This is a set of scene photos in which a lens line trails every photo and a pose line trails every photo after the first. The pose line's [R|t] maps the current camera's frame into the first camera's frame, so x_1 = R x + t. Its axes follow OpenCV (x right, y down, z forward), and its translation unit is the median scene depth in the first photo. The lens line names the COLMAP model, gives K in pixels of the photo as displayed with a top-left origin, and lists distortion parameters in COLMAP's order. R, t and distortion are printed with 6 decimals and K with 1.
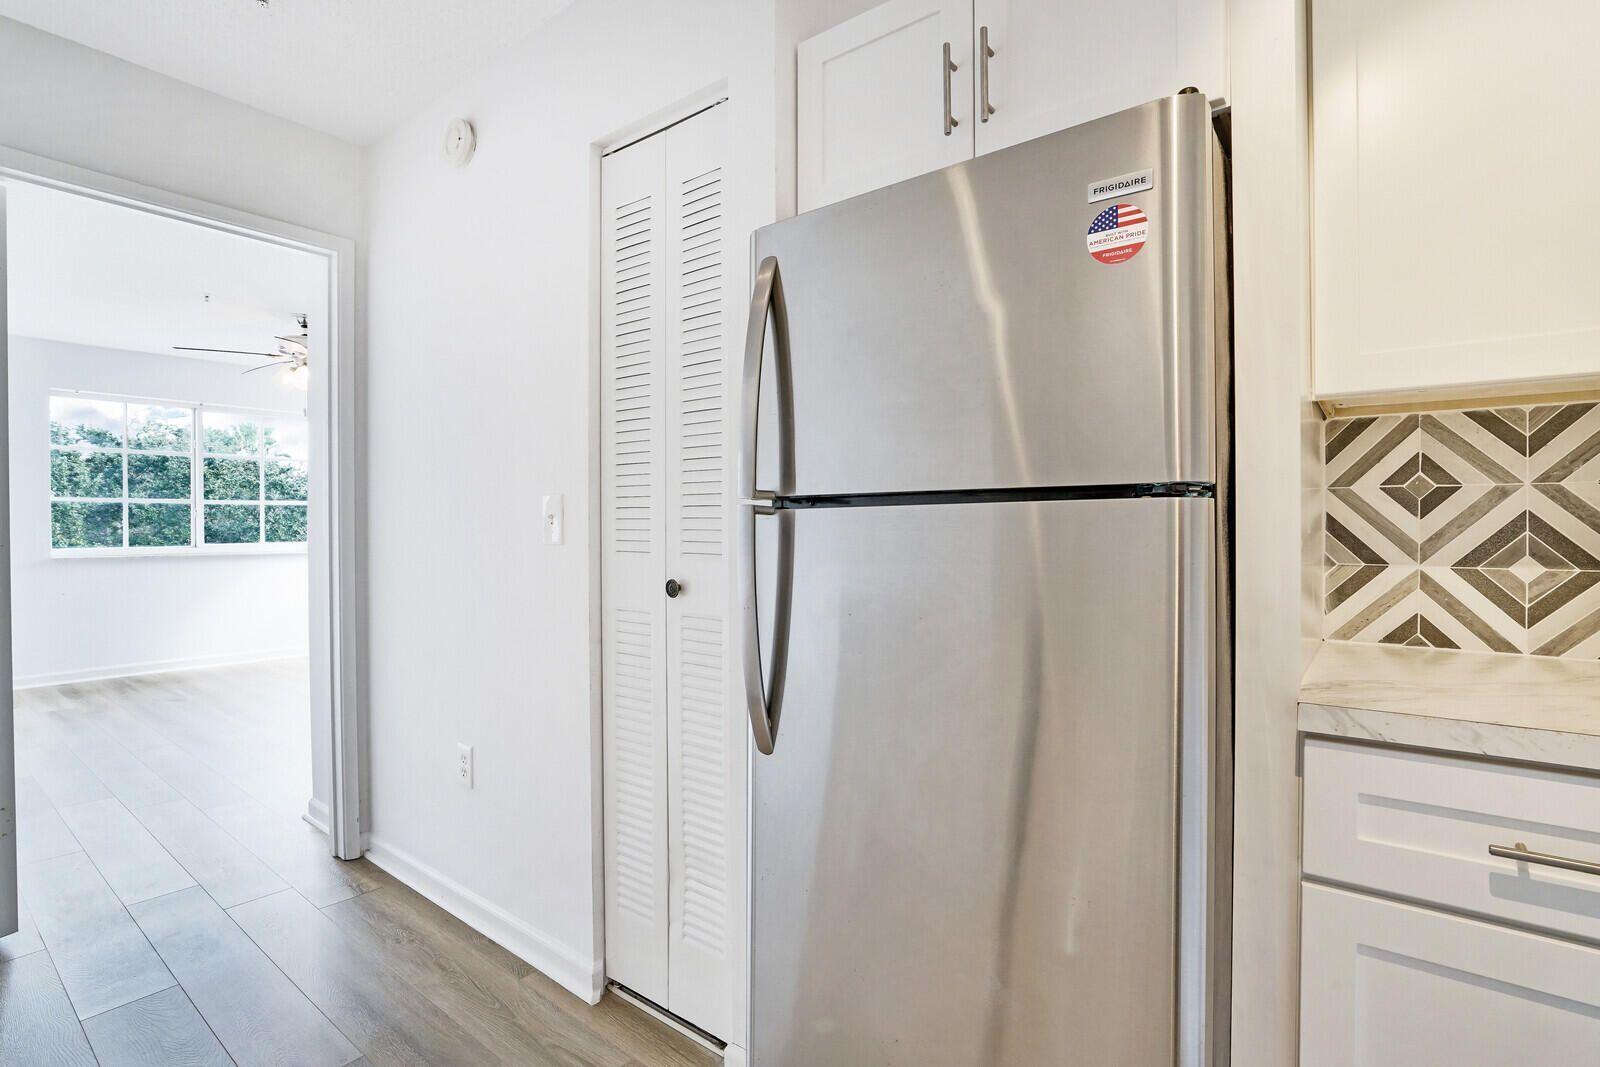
lens RADIAL K [[750.1, 0, 800.0], [0, 750.1, 533.5], [0, 0, 1]] dist [-0.027742, 0.000476]
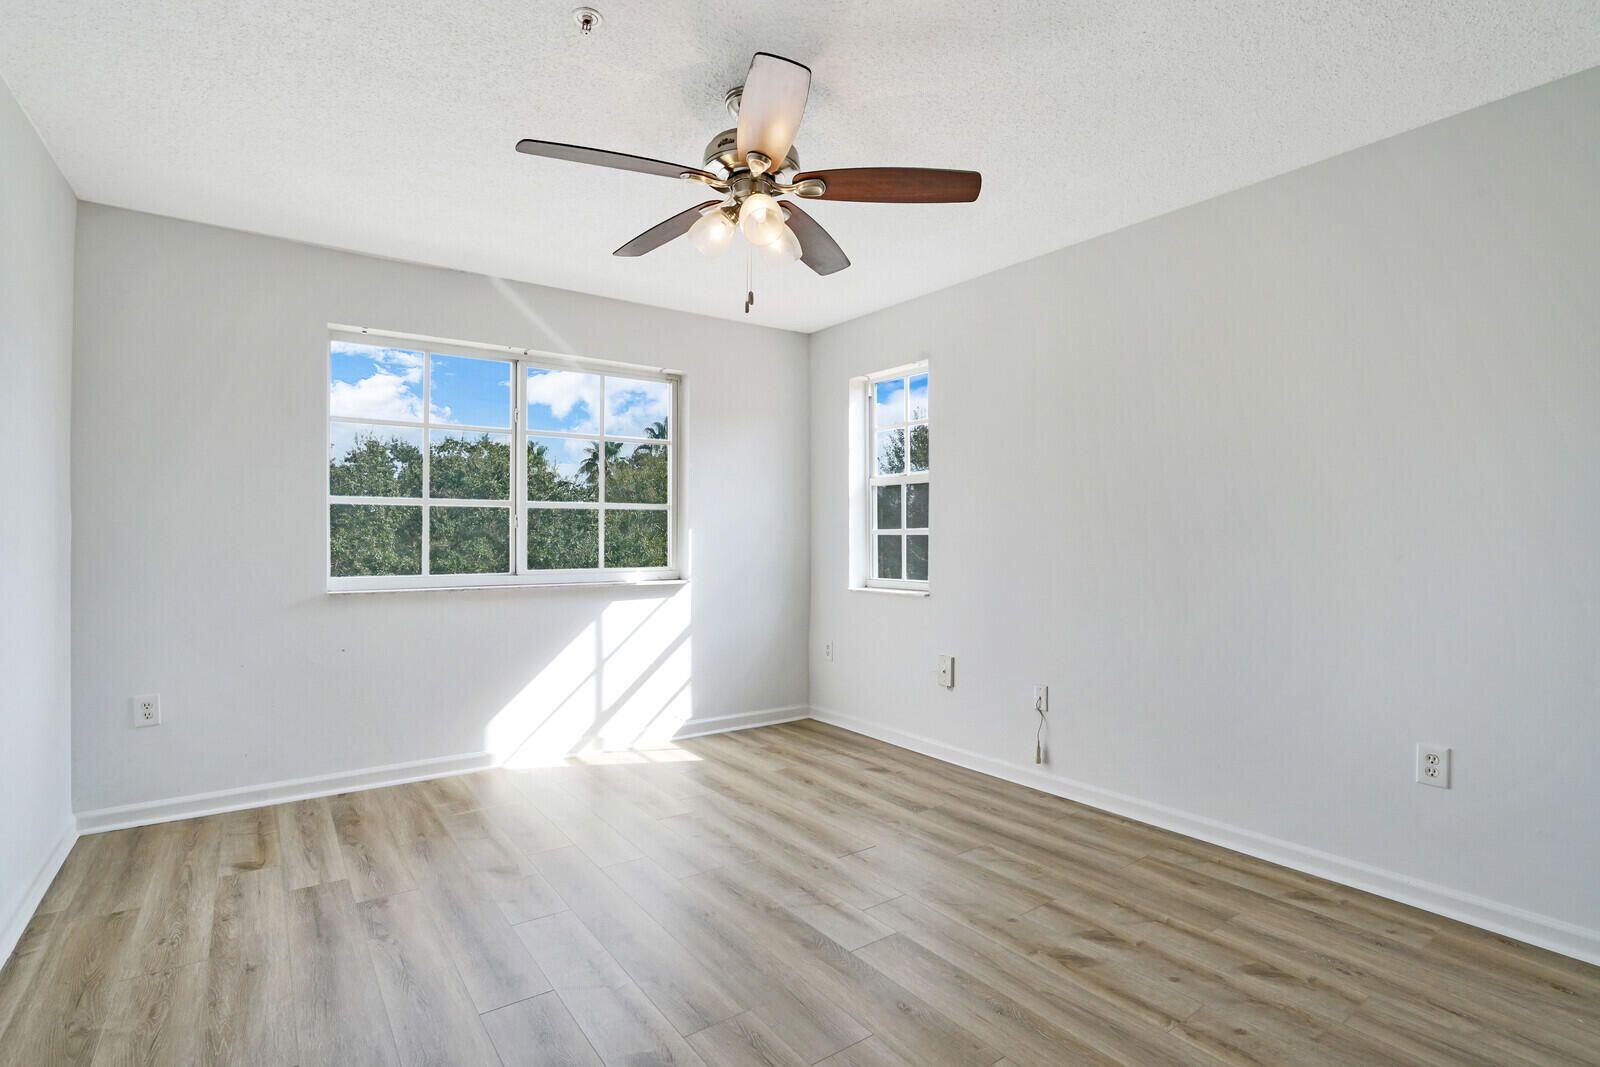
lens RADIAL K [[793.6, 0, 800.0], [0, 793.6, 533.5], [0, 0, 1]] dist [-0.070718, 0.000383]
pose [[0.955360, 0.000232, -0.295444, -0.376540], [-0.005890, 0.999816, -0.018259, -0.006799], [0.295386, 0.019184, 0.955185, 0.412146]]
